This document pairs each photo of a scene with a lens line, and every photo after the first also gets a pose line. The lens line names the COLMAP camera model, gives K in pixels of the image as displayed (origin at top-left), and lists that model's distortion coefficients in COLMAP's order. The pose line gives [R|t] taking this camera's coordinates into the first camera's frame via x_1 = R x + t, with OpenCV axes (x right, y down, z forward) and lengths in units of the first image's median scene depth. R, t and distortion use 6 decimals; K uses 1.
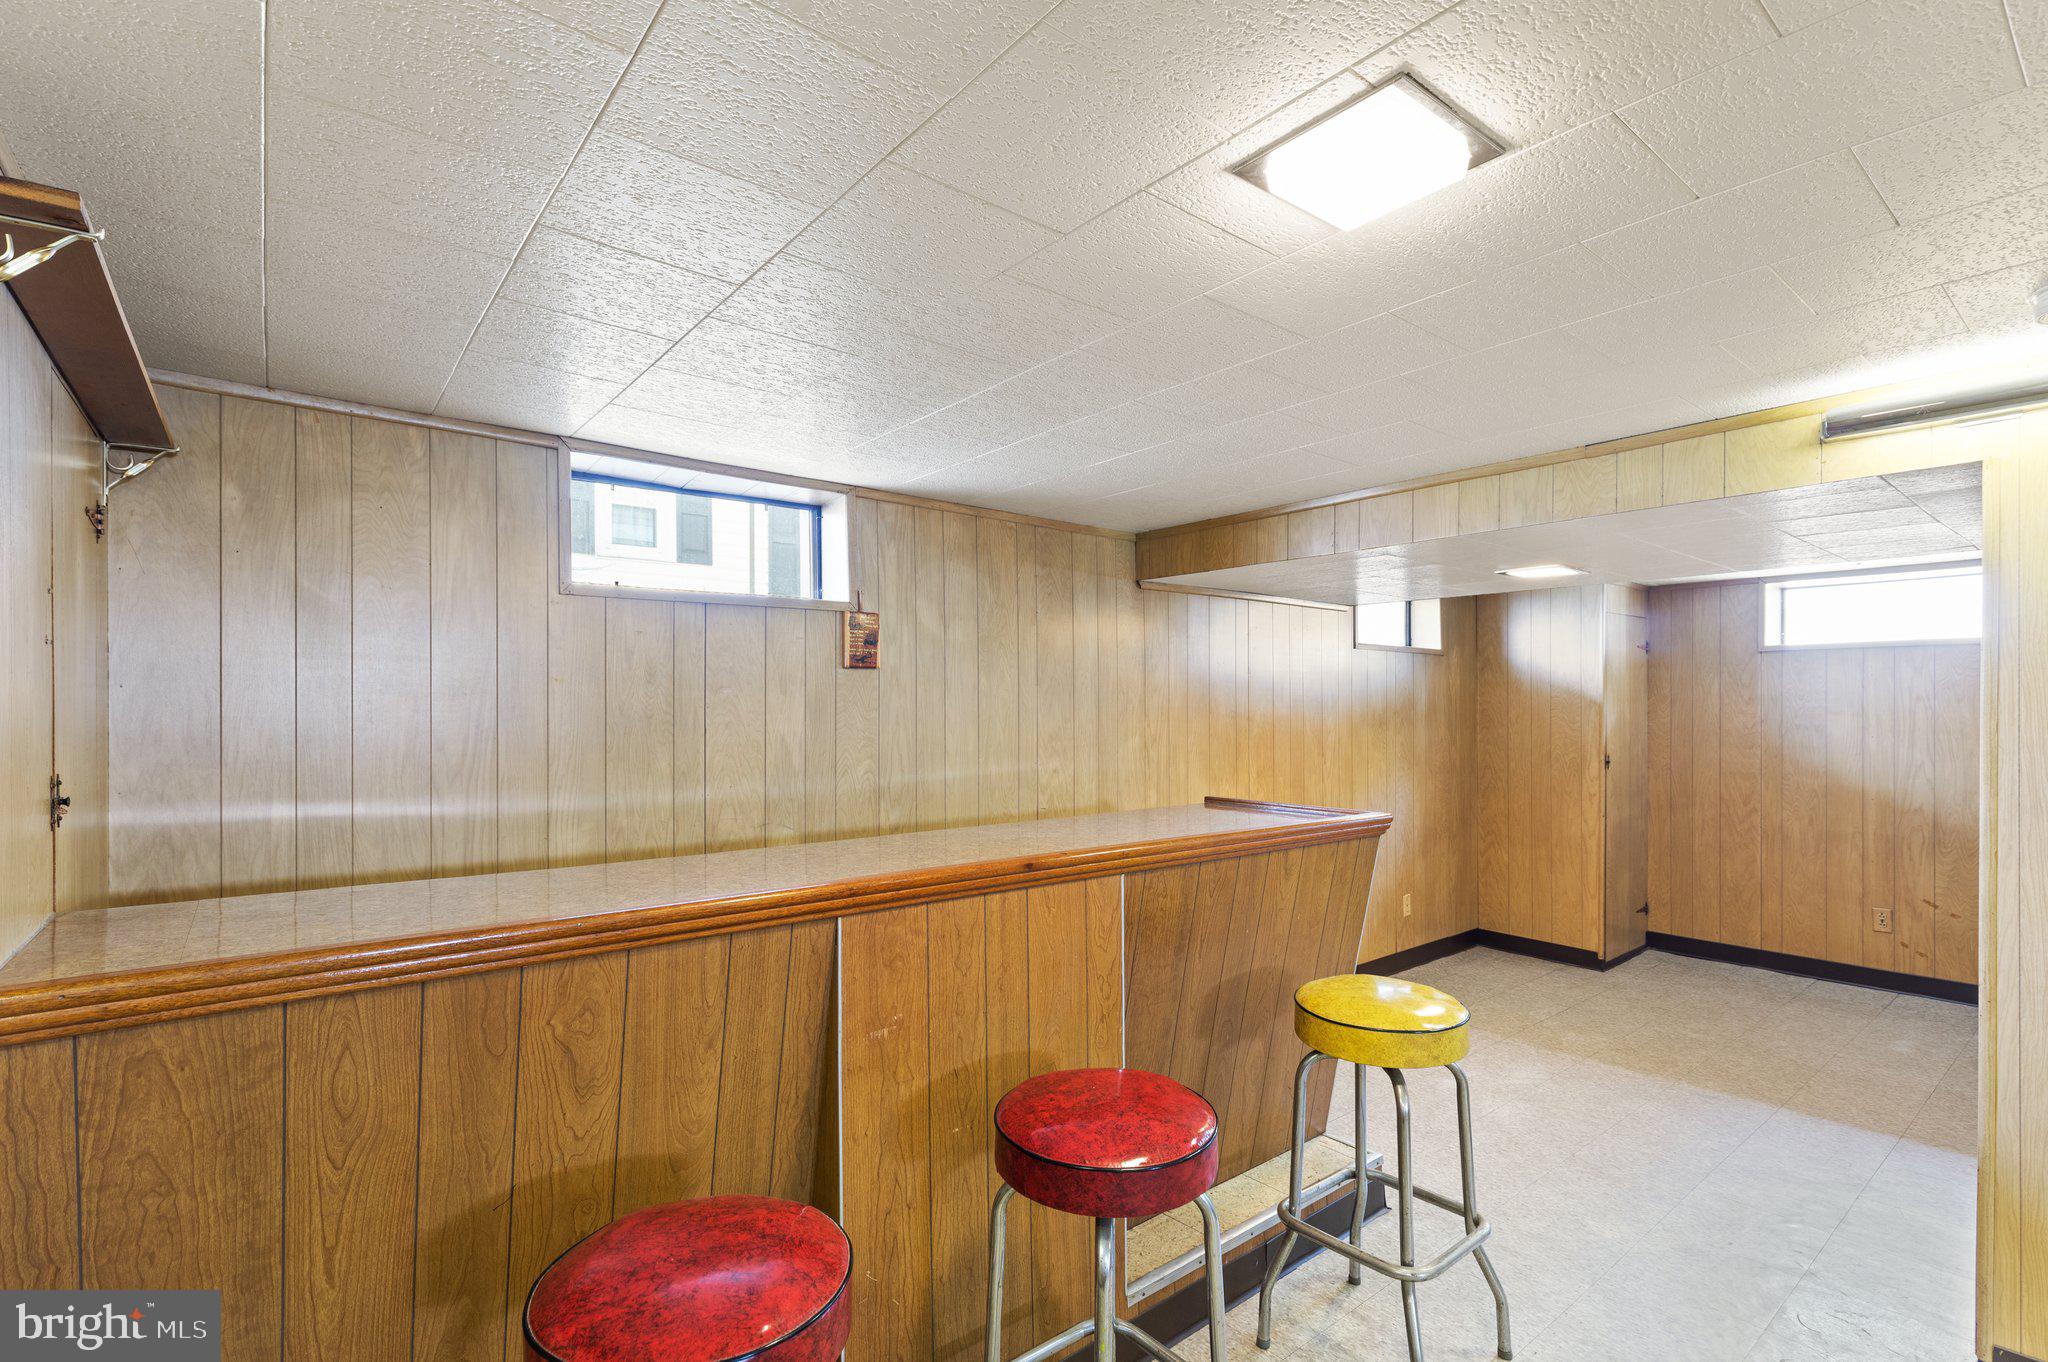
lens RADIAL K [[945.5, 0, 1019.3], [0, 945.5, 710.7], [0, 0, 1]] dist [0.005335, -0.000212]
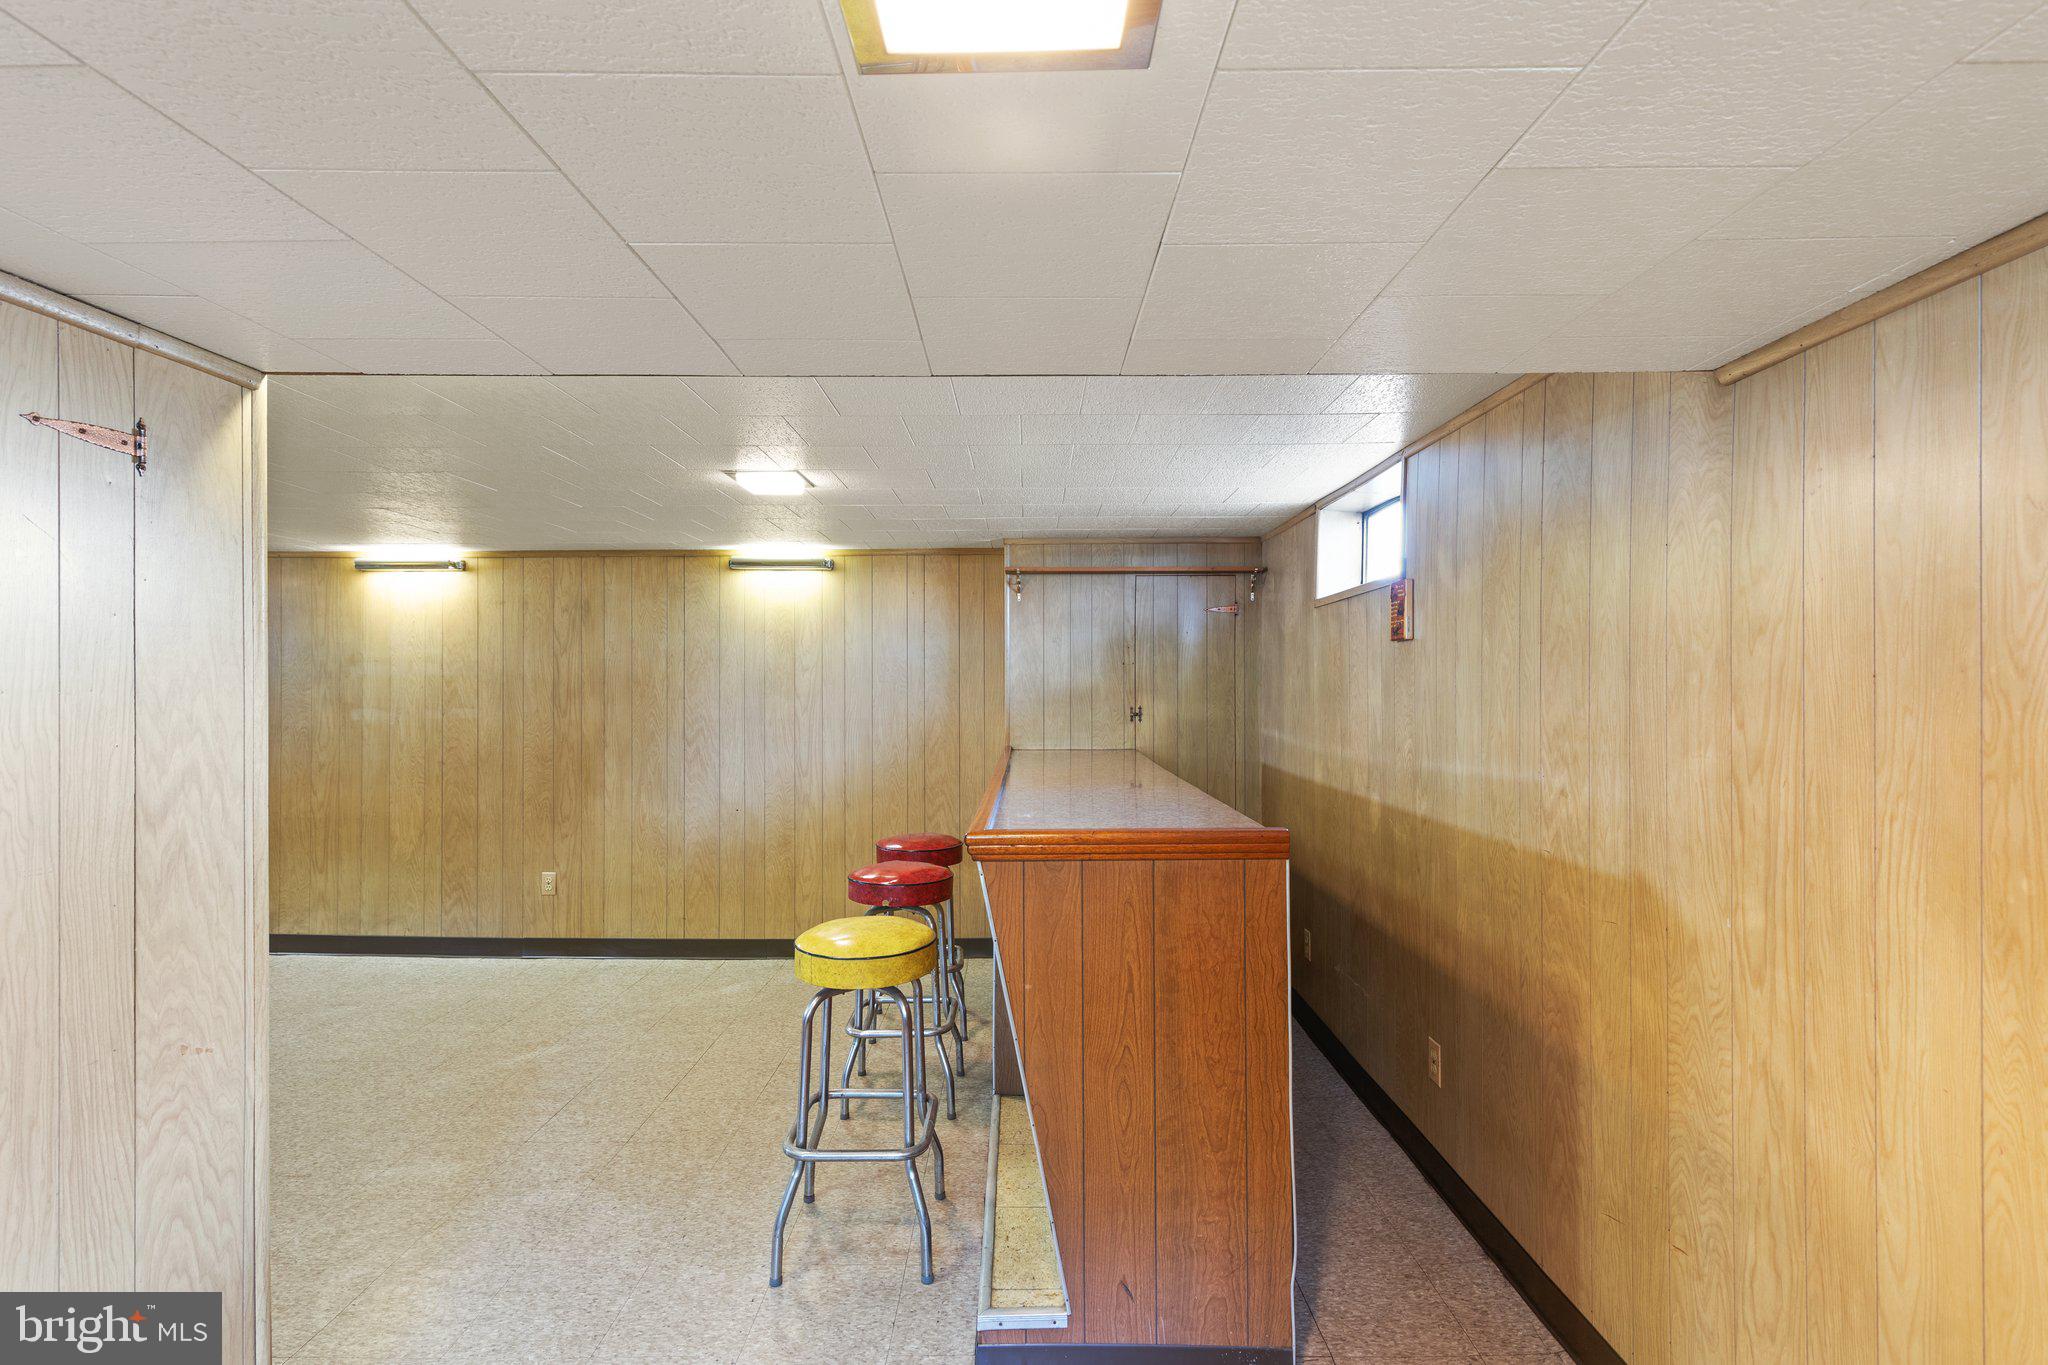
lens RADIAL K [[963.1, 0, 1030.7], [0, 963.1, 682.5], [0, 0, 1]] dist [0.004448, -0.000550]
pose [[-0.624239, 0.000733, -0.781233, 1.064553], [0.002450, 0.999996, -0.001019, -0.003384], [0.781230, -0.002550, -0.624238, 1.713162]]
